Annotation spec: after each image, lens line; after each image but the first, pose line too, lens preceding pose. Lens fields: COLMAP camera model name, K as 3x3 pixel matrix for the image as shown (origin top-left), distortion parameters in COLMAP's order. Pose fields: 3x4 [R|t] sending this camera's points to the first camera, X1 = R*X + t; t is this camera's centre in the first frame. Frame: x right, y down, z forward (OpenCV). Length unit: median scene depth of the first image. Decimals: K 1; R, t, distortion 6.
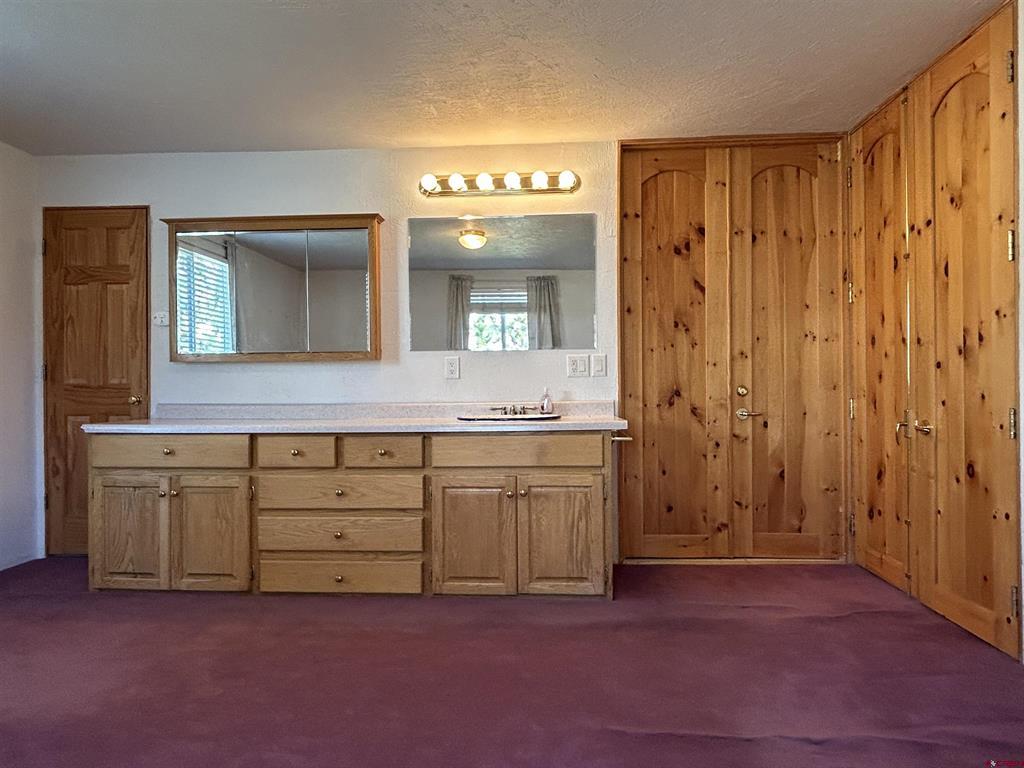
lens RADIAL K [[645.9, 0, 507.9], [0, 645.9, 379.8], [0, 0, 1]] dist [0.003361, -0.012178]
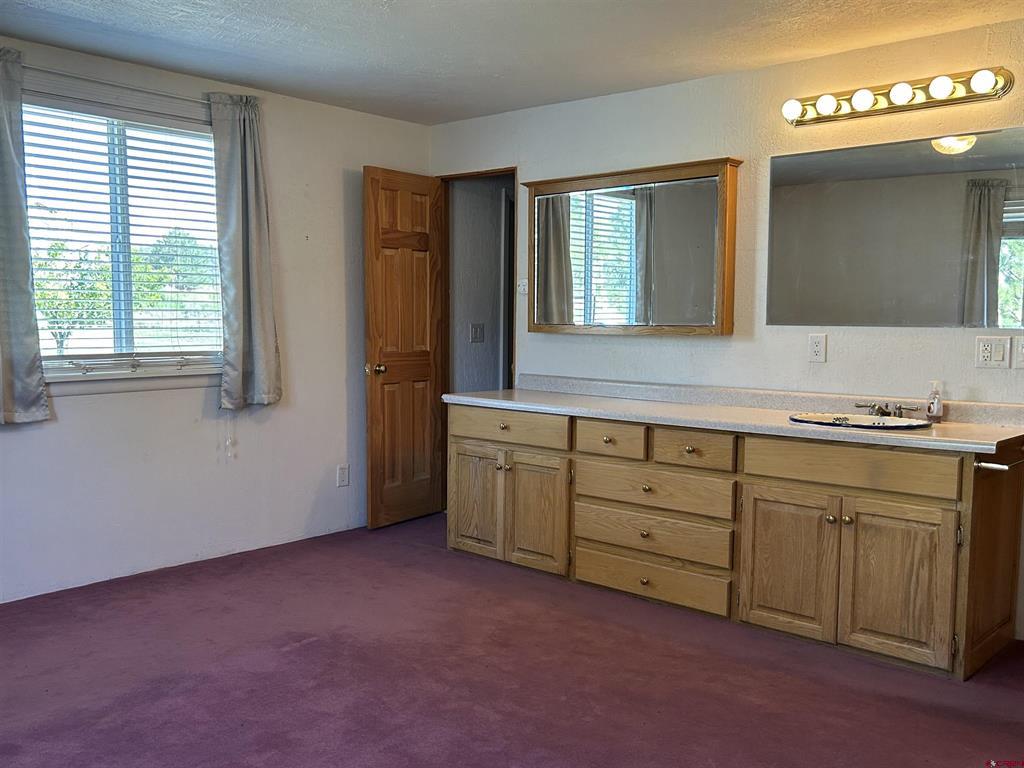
lens RADIAL K [[931.4, 0, 494.0], [0, 931.4, 383.8], [0, 0, 1]] dist [0.004269, 0.000000]
pose [[0.774145, 0.060058, -0.630153, 0.380679], [-0.008620, 0.996397, 0.084374, -0.079151], [0.632950, -0.059886, 0.771873, -0.135305]]
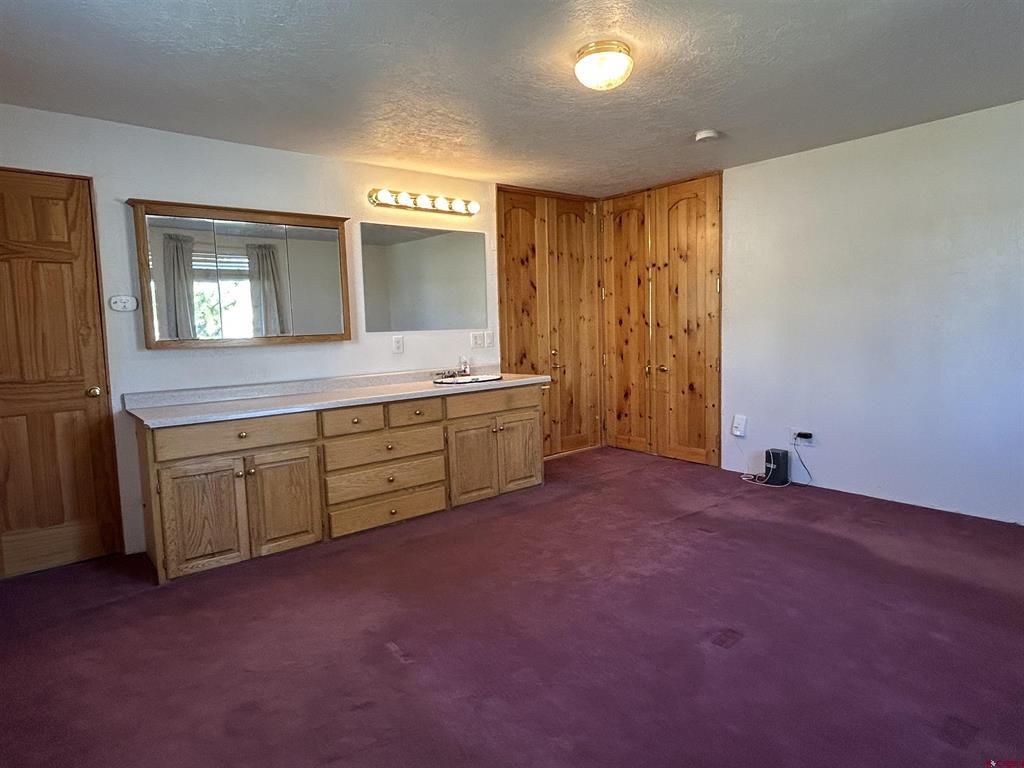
lens RADIAL K [[618.9, 0, 513.1], [0, 618.9, 379.1], [0, 0, 1]] dist [-0.006572, 0.006957]
pose [[0.722848, -0.076819, 0.686724, -0.906169], [0.018464, 0.995594, 0.091935, -0.069694], [-0.690760, -0.053776, 0.721081, -0.056149]]
